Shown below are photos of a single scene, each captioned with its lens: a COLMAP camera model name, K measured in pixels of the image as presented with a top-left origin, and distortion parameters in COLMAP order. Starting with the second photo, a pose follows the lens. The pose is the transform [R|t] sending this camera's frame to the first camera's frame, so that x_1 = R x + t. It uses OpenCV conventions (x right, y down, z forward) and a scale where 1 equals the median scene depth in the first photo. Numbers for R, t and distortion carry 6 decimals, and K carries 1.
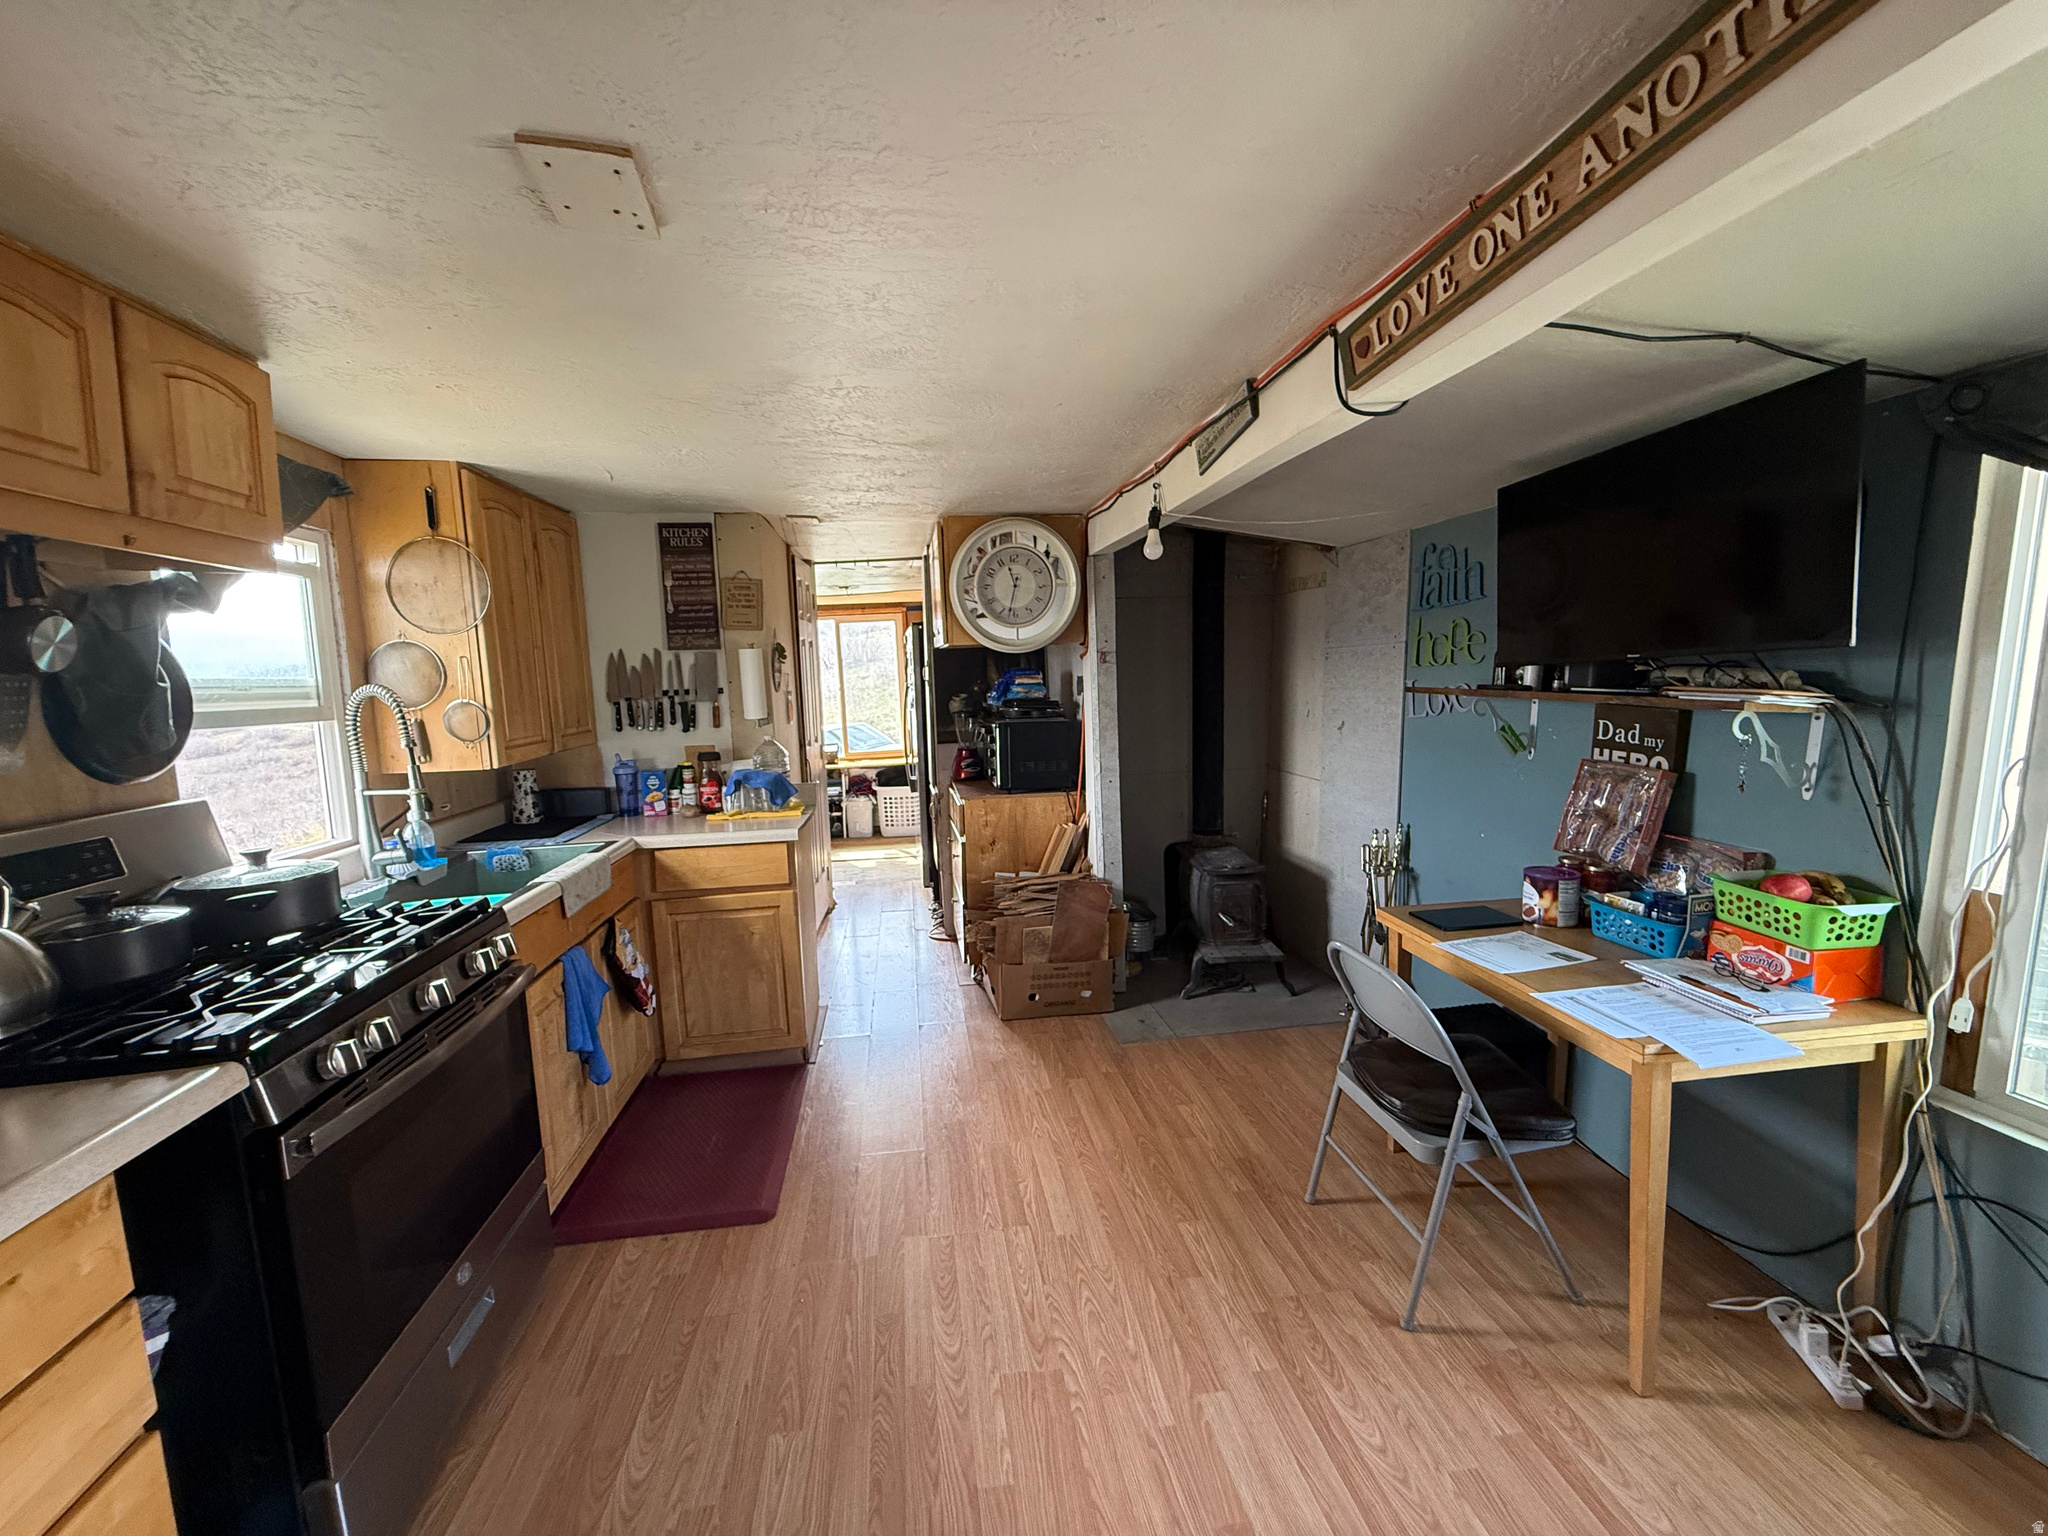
lens RADIAL K [[814.0, 0, 1024.0], [0, 814.0, 768.0], [0, 0, 1]] dist [-0.003599, -0.000284]
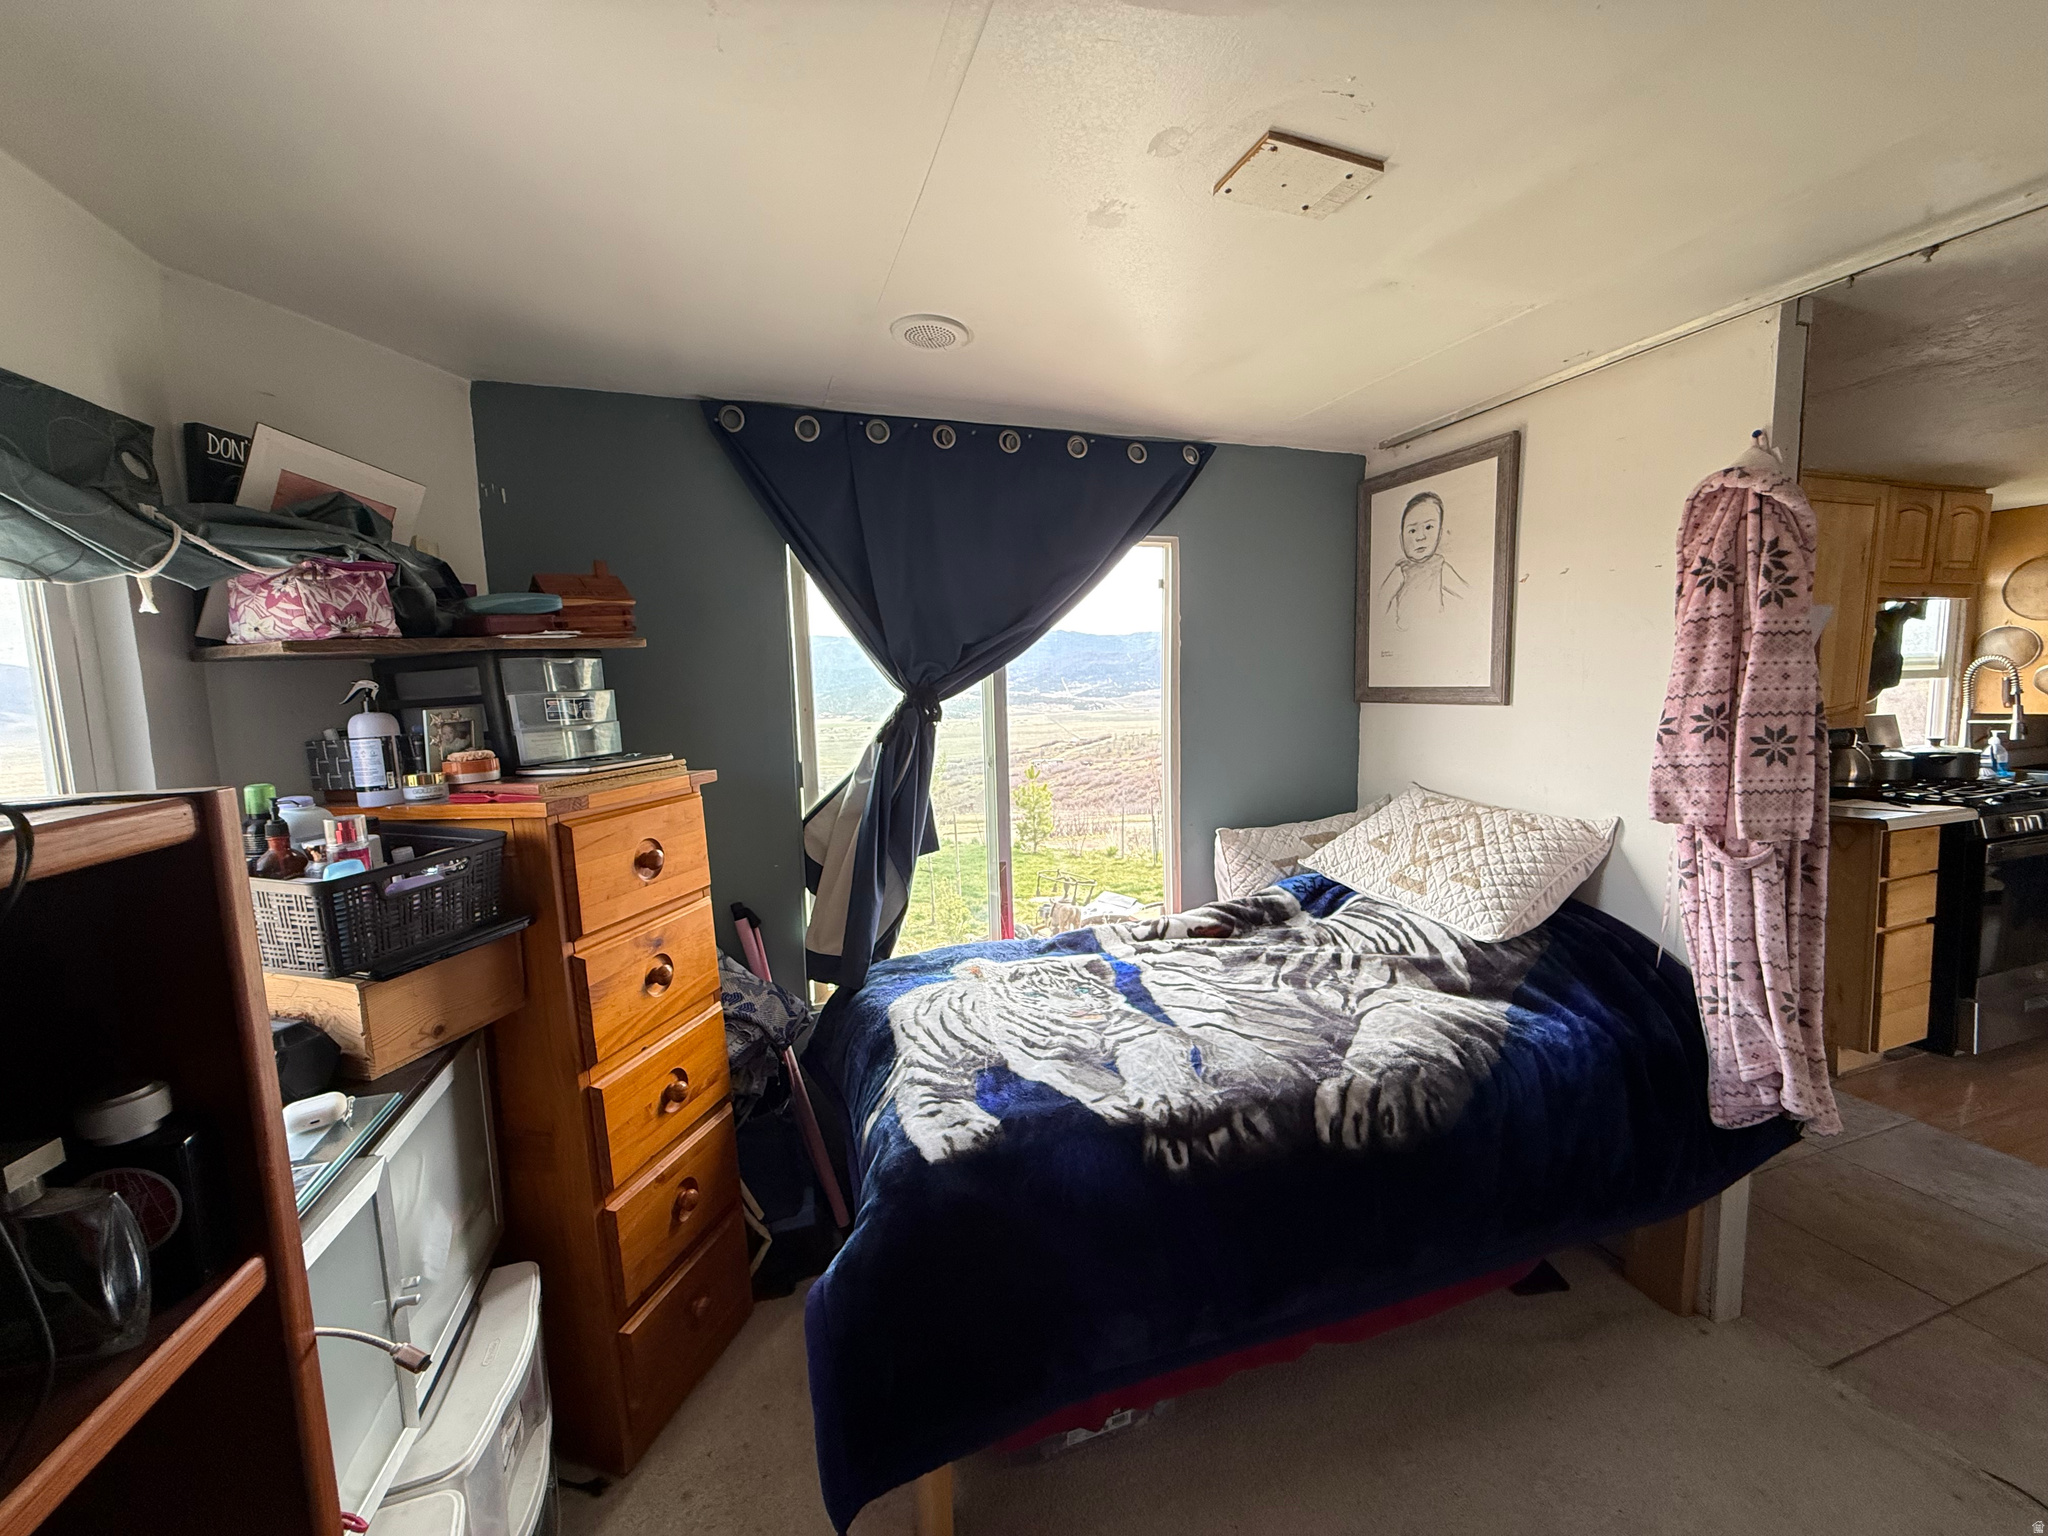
lens RADIAL K [[814.0, 0, 1024.0], [0, 814.0, 768.0], [0, 0, 1]] dist [-0.003599, -0.000284]
pose [[0.168446, 0.118019, -0.978620, 0.611241], [-0.085587, 0.990808, 0.104757, 0.147838], [0.981988, 0.066112, 0.176998, -1.482195]]
